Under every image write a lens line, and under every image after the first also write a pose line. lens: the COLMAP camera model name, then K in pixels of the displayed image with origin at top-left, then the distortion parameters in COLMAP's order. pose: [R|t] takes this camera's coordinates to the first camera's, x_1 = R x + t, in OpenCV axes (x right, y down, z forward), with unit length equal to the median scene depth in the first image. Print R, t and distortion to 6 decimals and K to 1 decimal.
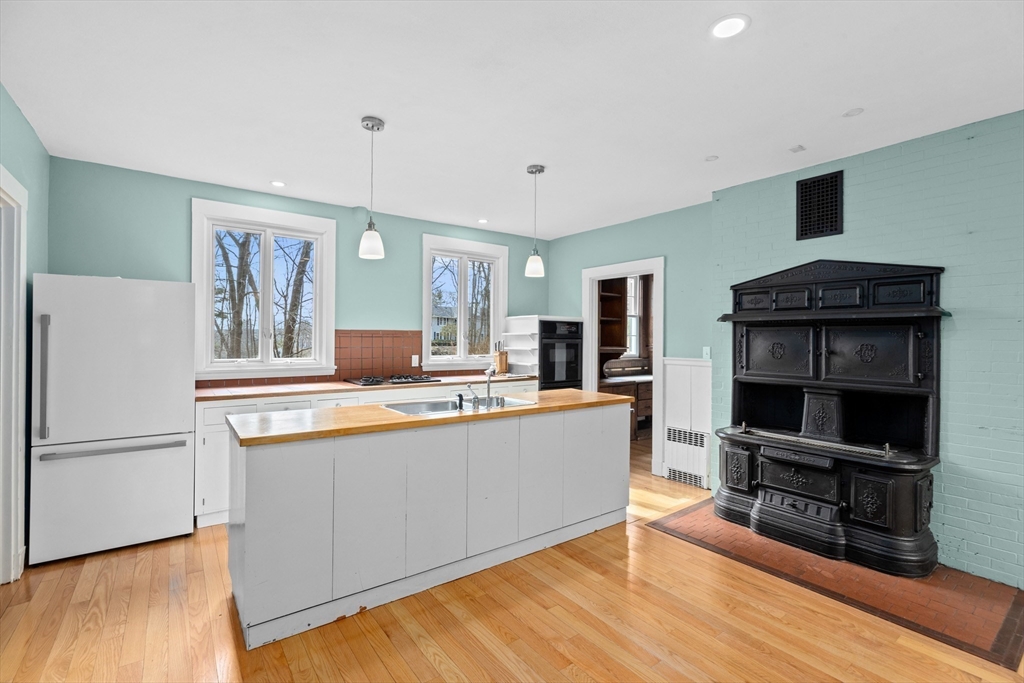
lens RADIAL K [[465.5, 0, 511.7], [0, 465.5, 337.7], [0, 0, 1]] dist [-0.003294, -0.000168]
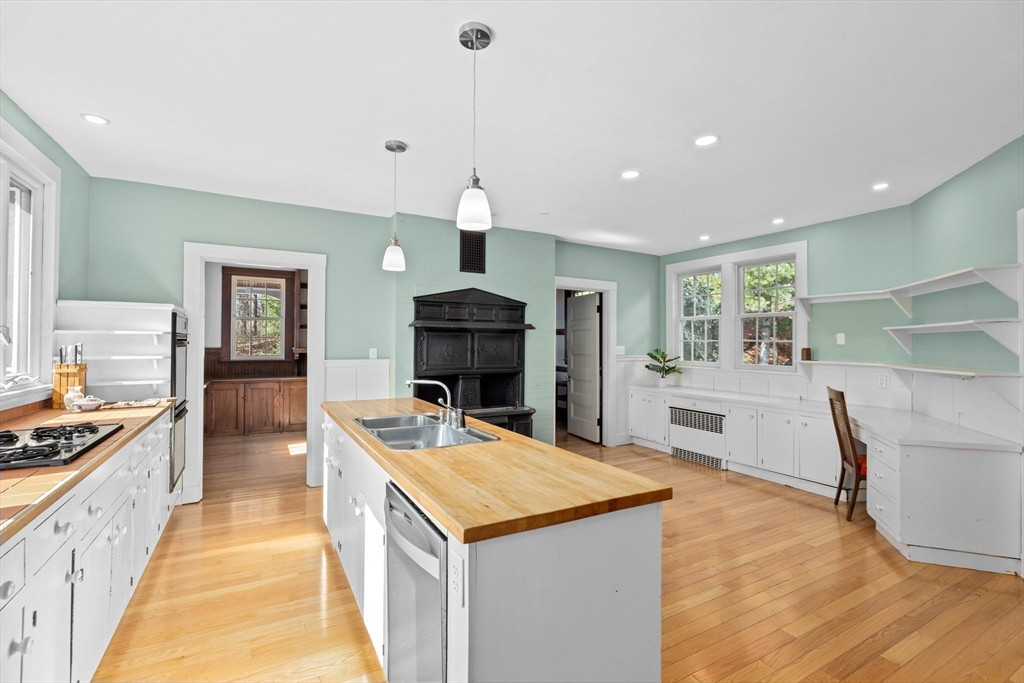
lens RADIAL K [[465.5, 0, 514.0], [0, 465.5, 340.4], [0, 0, 1]] dist [-0.003294, -0.000168]
pose [[0.135253, 0.002602, 0.990808, -0.776067], [-0.001725, 0.999996, -0.002390, 0.003727], [-0.990810, -0.001386, 0.135257, 0.653599]]
